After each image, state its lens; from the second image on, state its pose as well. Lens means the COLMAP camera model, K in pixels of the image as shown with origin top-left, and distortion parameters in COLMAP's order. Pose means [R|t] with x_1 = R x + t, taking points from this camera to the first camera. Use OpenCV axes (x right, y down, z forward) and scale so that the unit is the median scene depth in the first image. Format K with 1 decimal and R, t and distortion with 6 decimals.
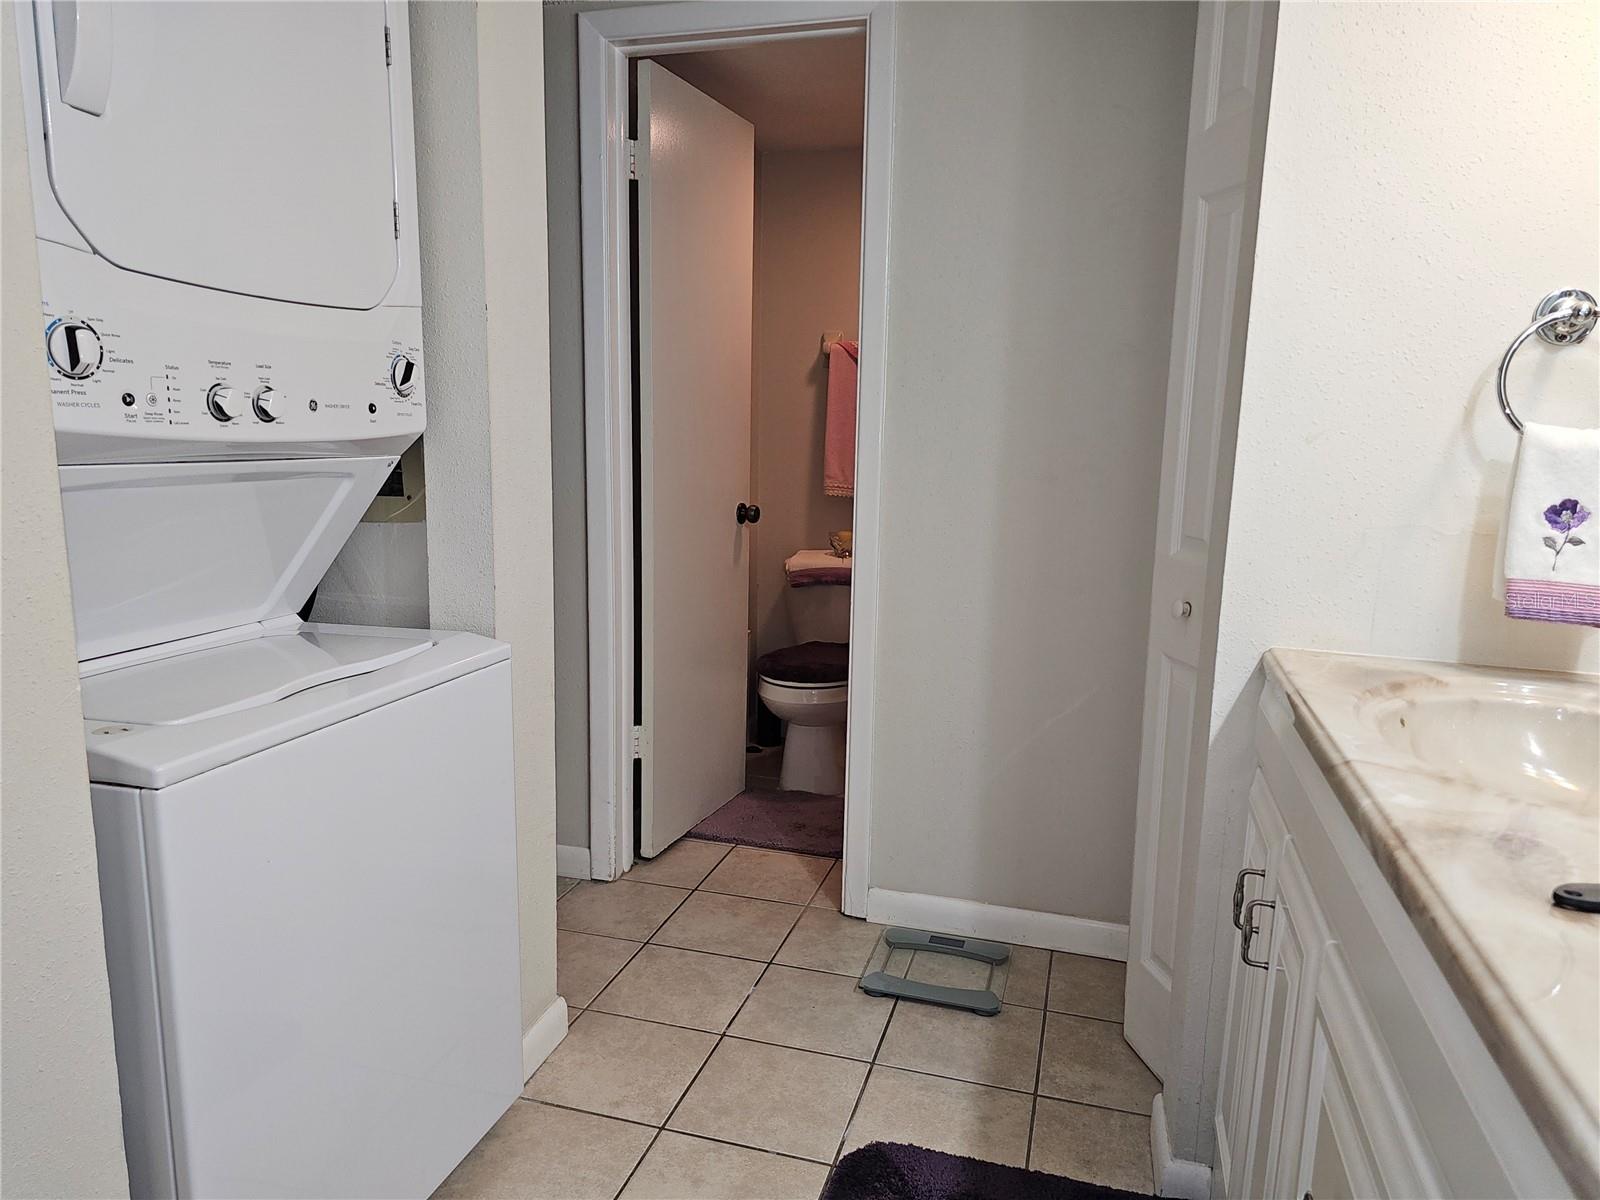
lens RADIAL K [[1070.5, 0, 798.7], [0, 1070.5, 595.0], [0, 0, 1]] dist [0.006111, -0.005838]
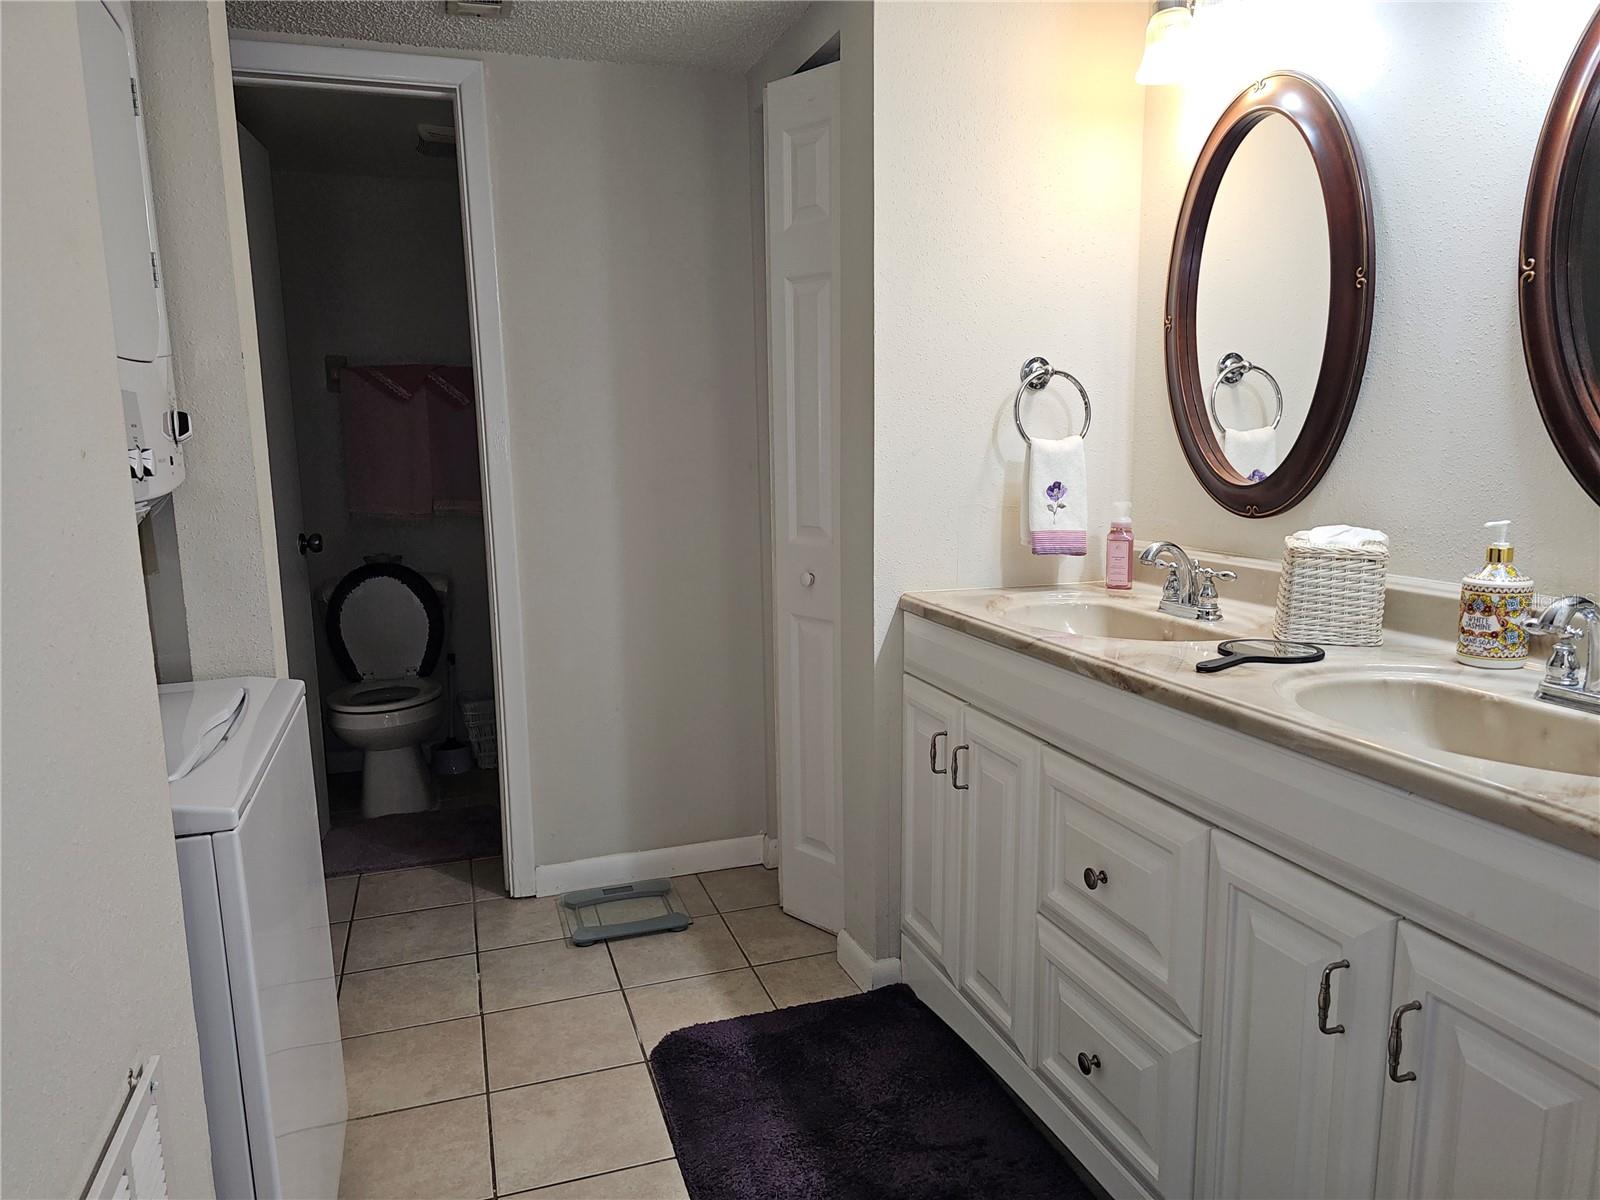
lens RADIAL K [[1070.5, 0, 799.7], [0, 1070.5, 611.3], [0, 0, 1]] dist [0.006111, -0.005838]
pose [[0.815198, -0.126786, 0.565135, -0.417759], [0.124033, 0.991325, 0.043485, -0.006772], [-0.565746, 0.034647, 0.823851, -0.113957]]
